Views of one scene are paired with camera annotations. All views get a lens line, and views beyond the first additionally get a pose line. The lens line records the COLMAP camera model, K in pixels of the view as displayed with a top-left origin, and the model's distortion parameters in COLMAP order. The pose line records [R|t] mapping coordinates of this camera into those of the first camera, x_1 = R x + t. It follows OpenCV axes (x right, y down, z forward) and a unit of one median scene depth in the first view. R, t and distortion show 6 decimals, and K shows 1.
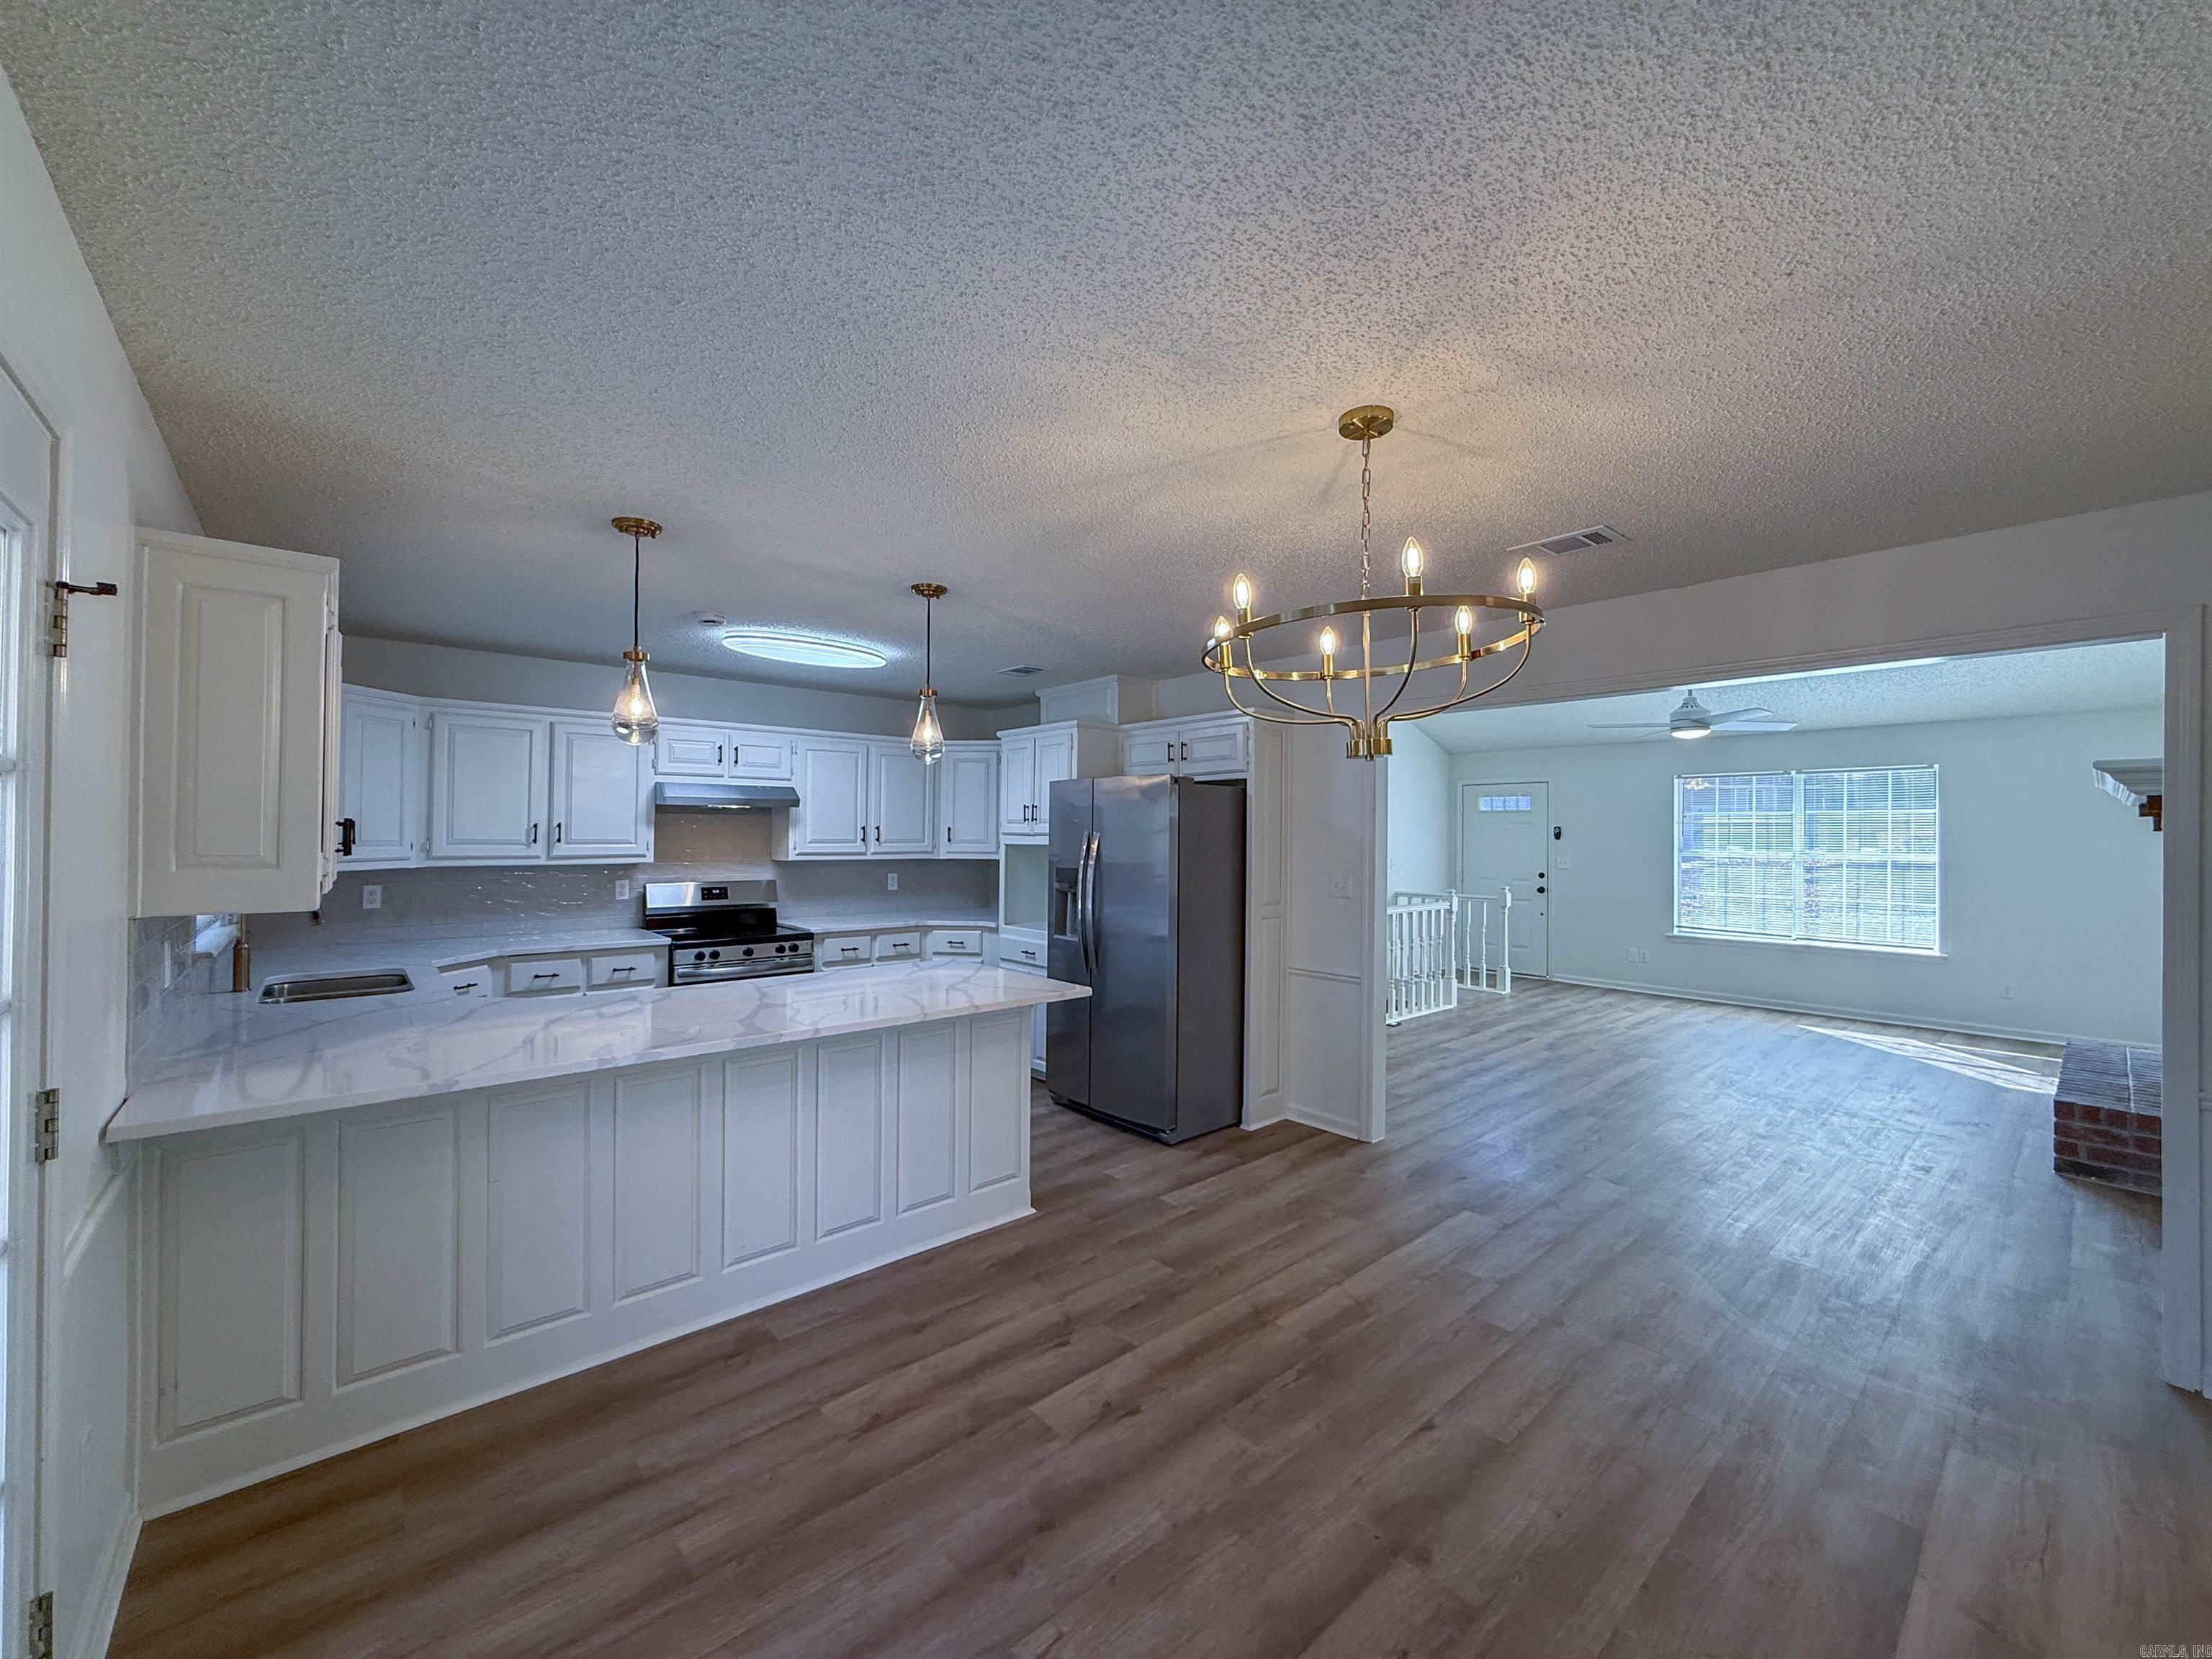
lens RADIAL K [[880.3, 0, 1103.0], [0, 880.3, 827.7], [0, 0, 1]] dist [-0.003268, 0.001069]
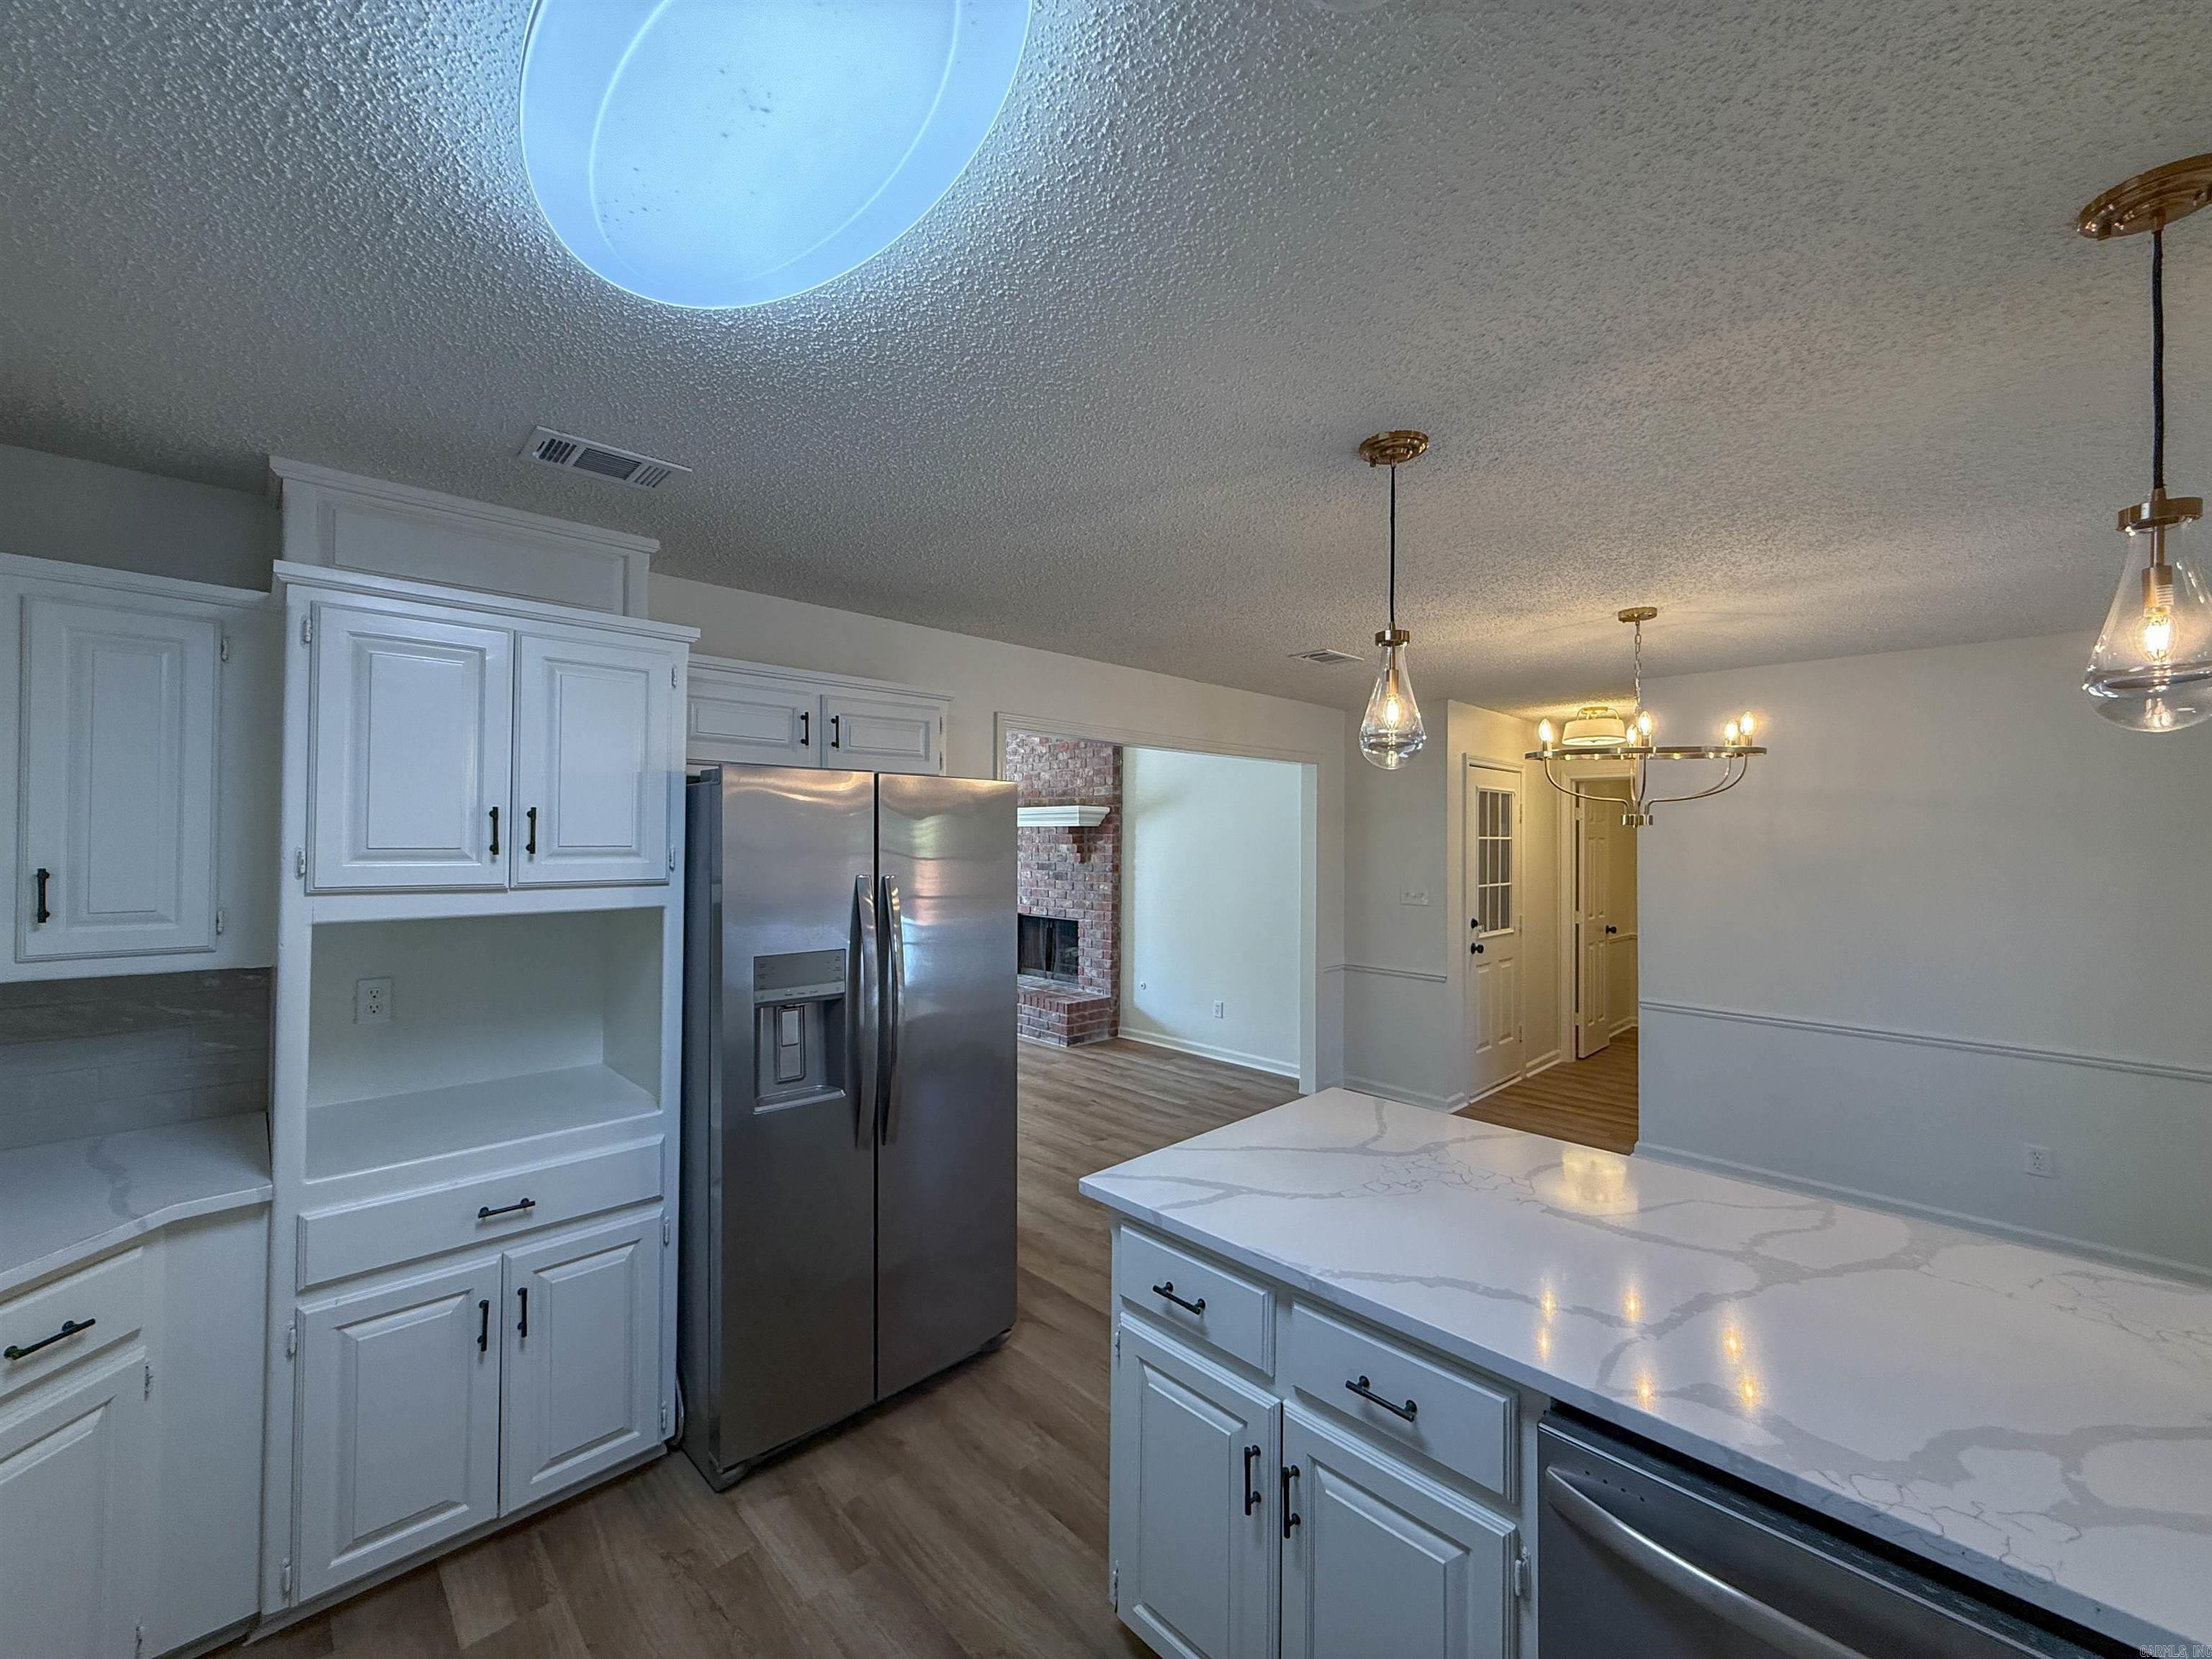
lens RADIAL K [[880.3, 0, 1100.4], [0, 880.3, 827.5], [0, 0, 1]] dist [-0.003268, 0.001069]
pose [[-0.051278, 0.002763, 0.998681, -0.545682], [-0.015590, 0.999872, -0.003567, -0.023996], [-0.998563, -0.015752, -0.051229, 0.901238]]
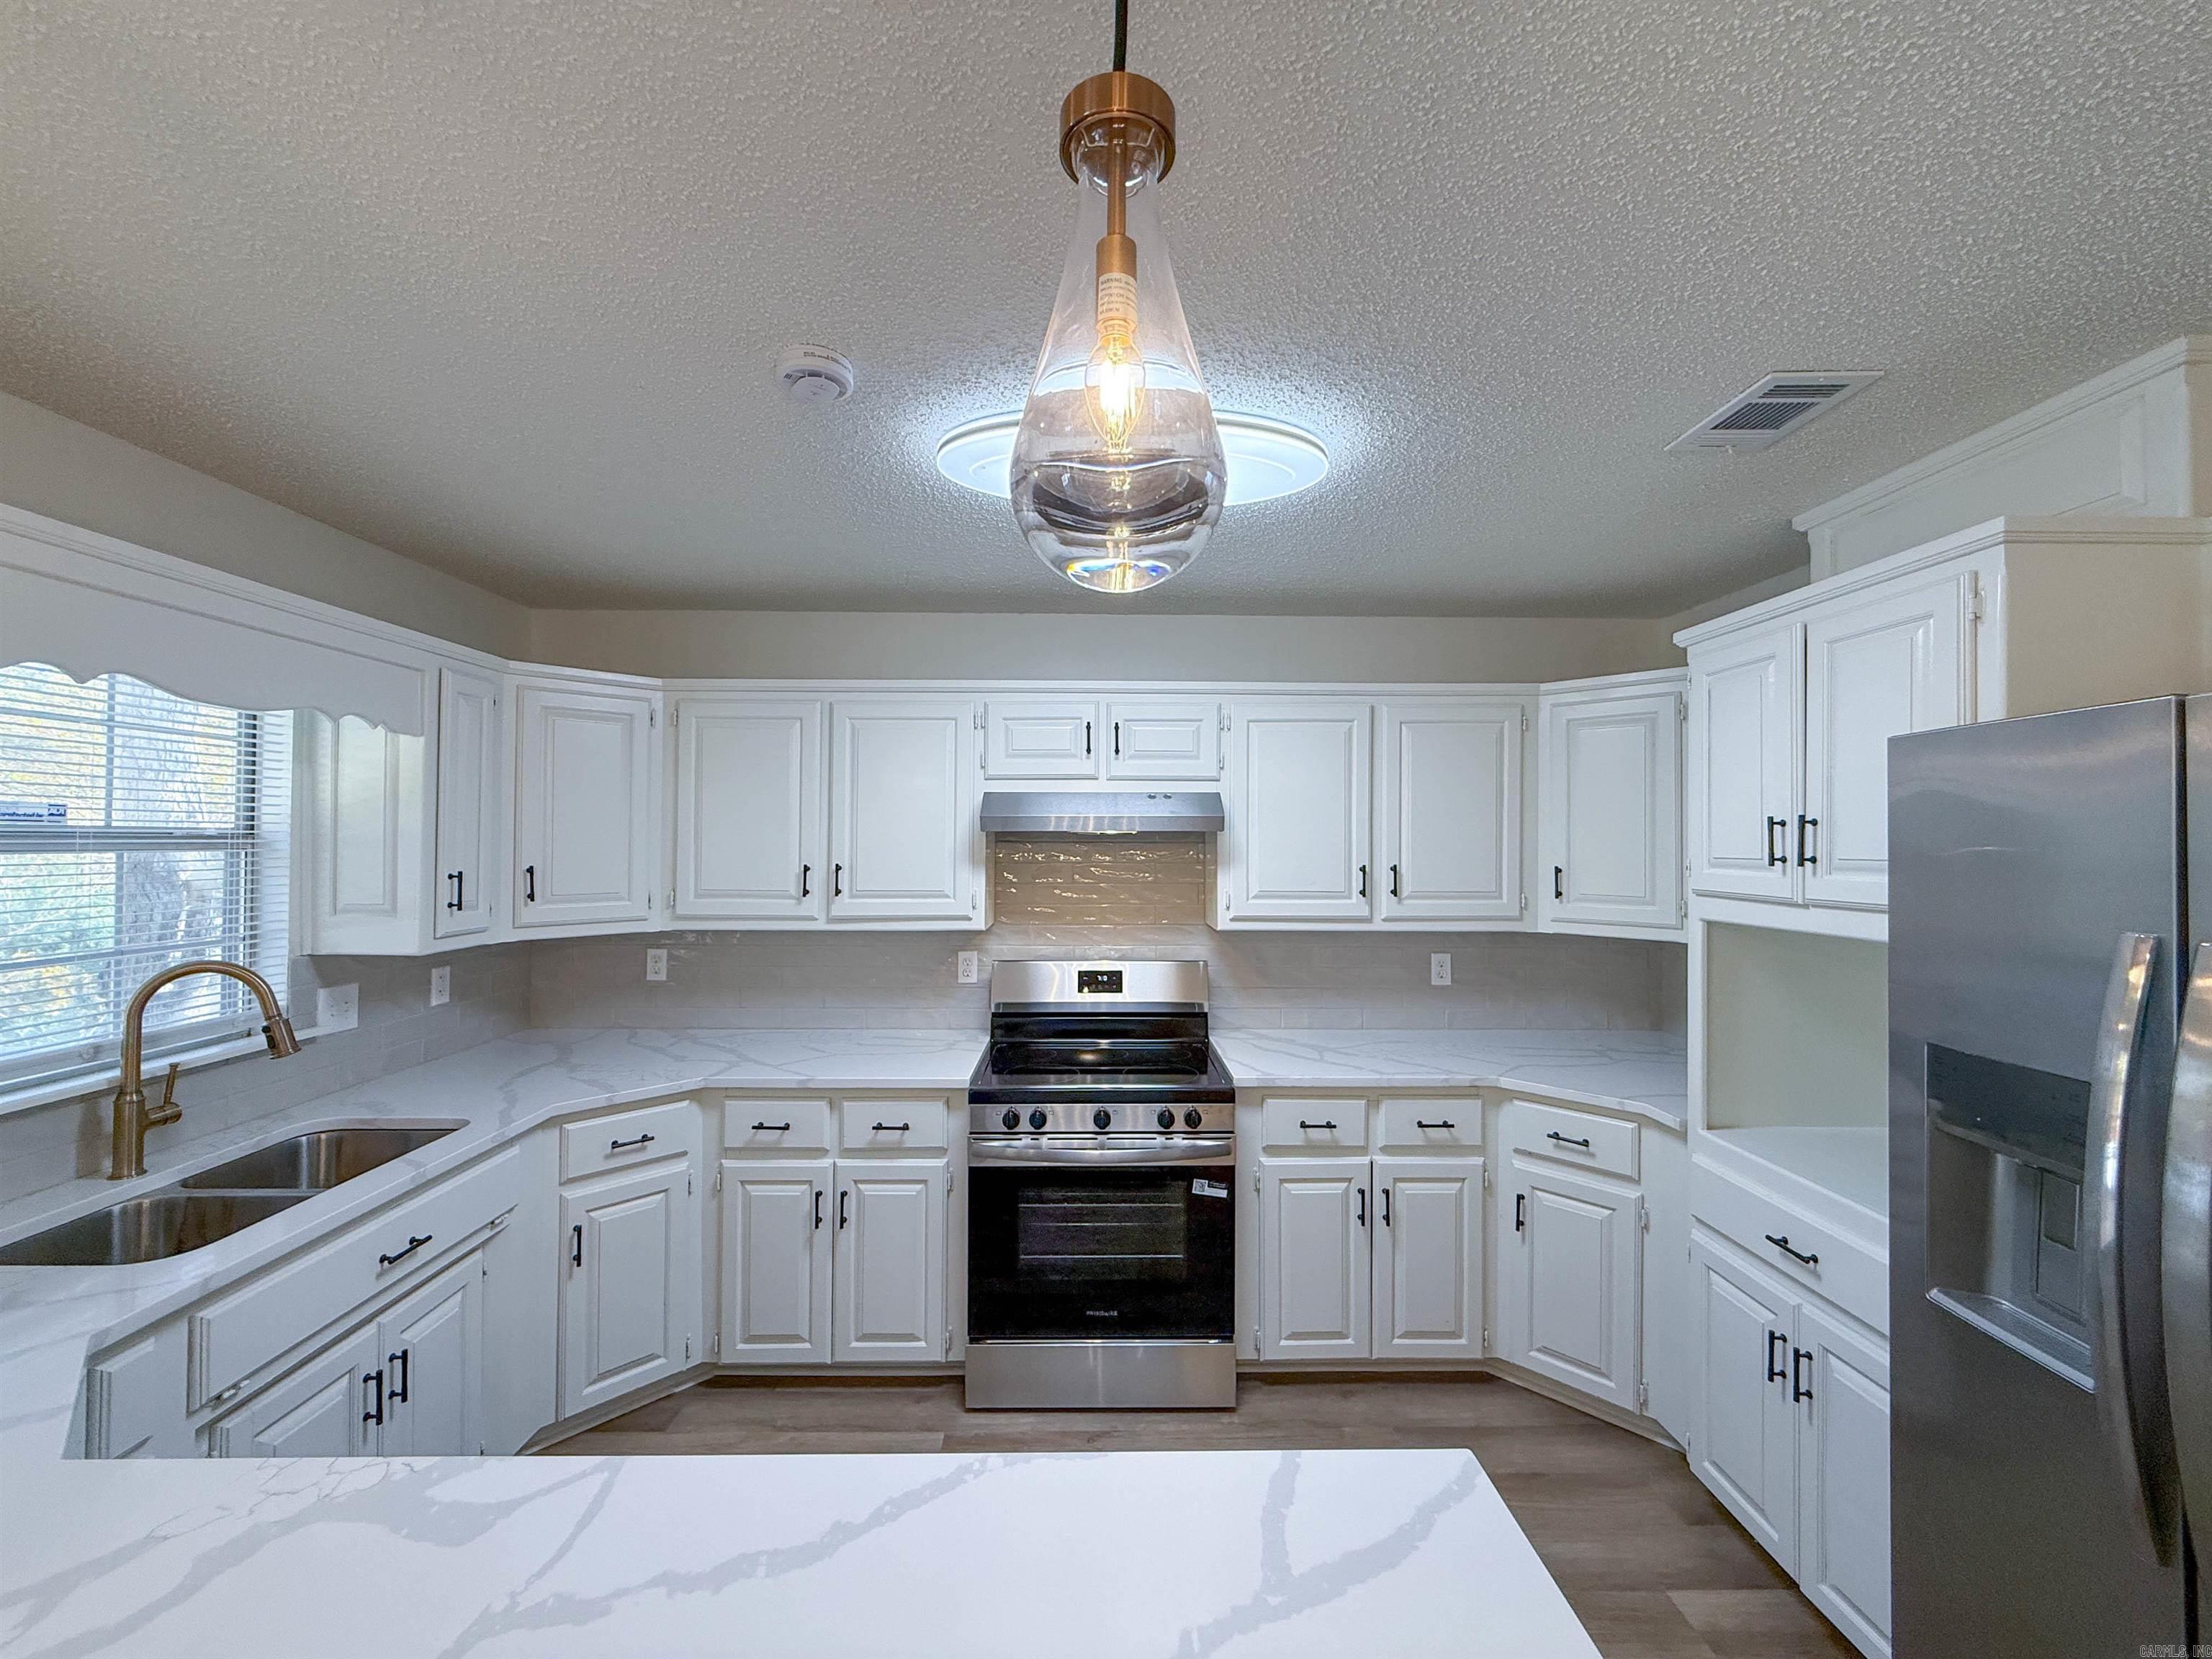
lens RADIAL K [[880.3, 0, 1100.5], [0, 880.3, 829.5], [0, 0, 1]] dist [-0.003268, 0.001069]
pose [[0.762564, -0.012175, -0.646799, -0.078365], [0.004877, 0.999903, -0.013072, -0.020983], [0.646895, 0.006814, 0.762549, 0.658639]]
